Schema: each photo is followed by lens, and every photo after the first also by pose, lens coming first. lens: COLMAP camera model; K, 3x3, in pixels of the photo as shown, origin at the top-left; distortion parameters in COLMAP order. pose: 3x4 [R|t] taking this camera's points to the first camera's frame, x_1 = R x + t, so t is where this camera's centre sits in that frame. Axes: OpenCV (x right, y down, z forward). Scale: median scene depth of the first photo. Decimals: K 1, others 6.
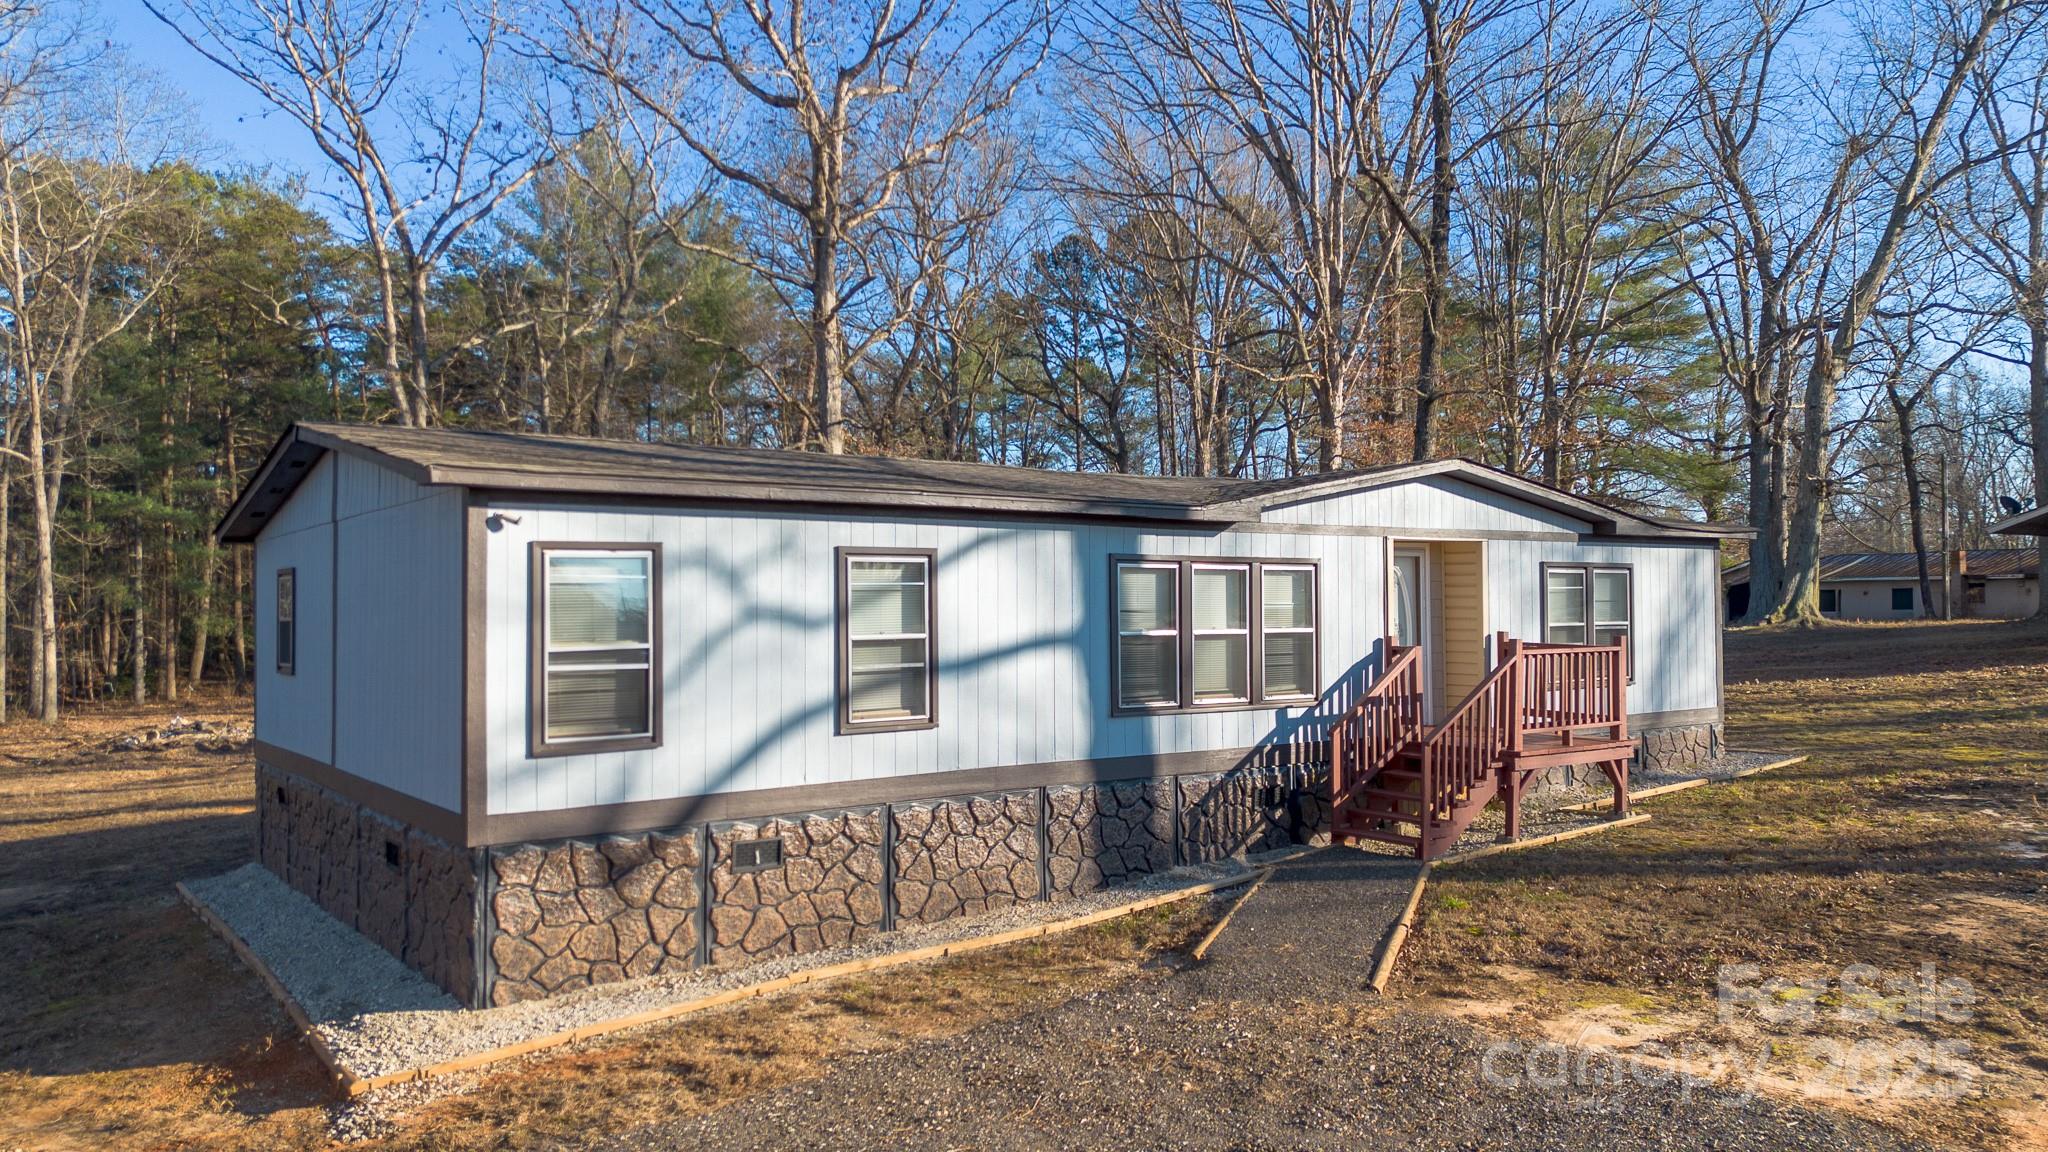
lens RADIAL K [[1423.8, 0, 965.5], [0, 1423.8, 577.5], [0, 0, 1]] dist [0.090374, -0.065019]
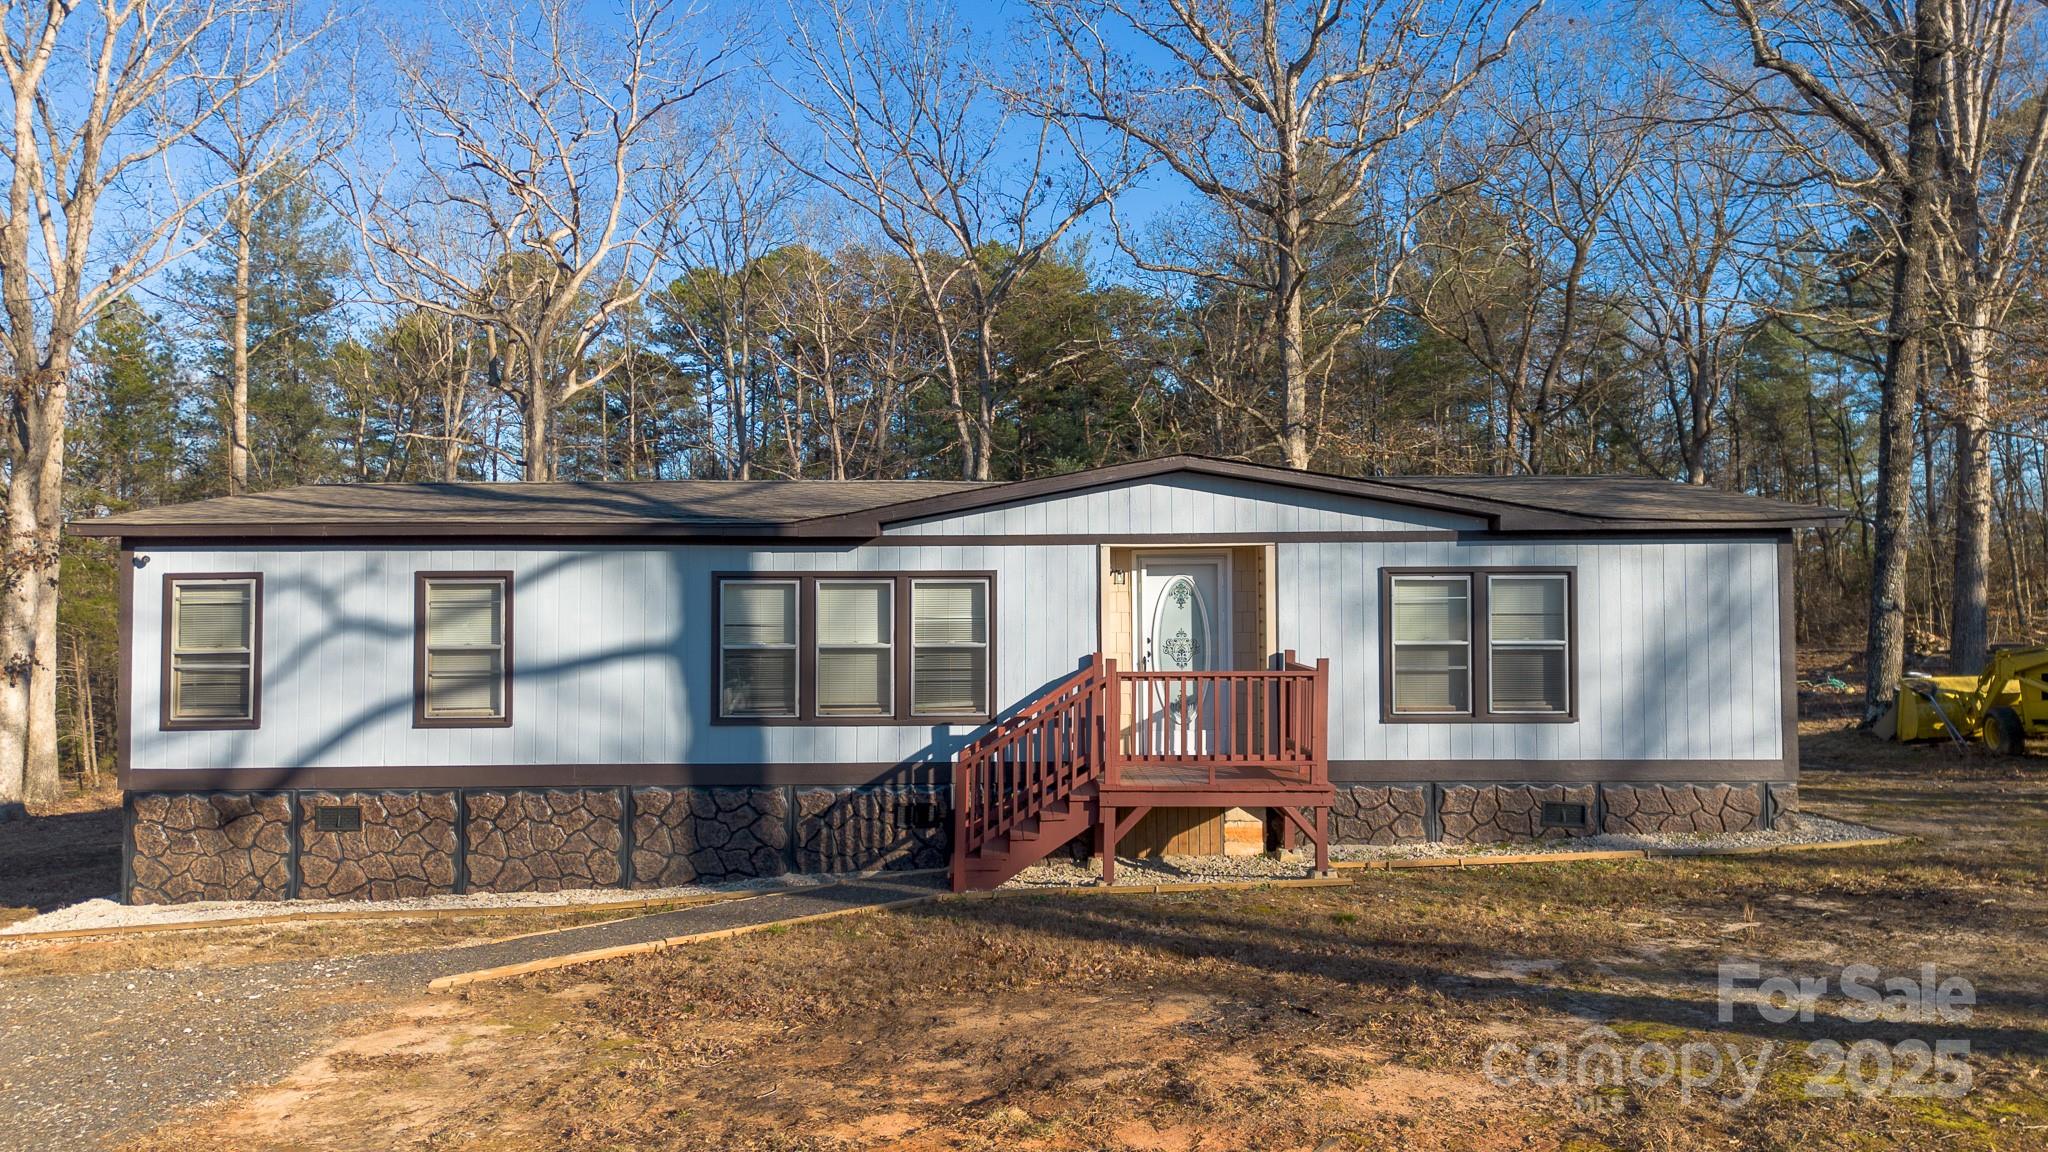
lens RADIAL K [[1413.5, 0, 1028.5], [0, 1413.5, 576.6], [0, 0, 1]] dist [0.061576, -0.064849]
pose [[0.817410, -0.011149, -0.575948, 0.892472], [0.011260, 0.999931, -0.003377, -0.006082], [0.575946, -0.003725, 0.817479, 0.269733]]
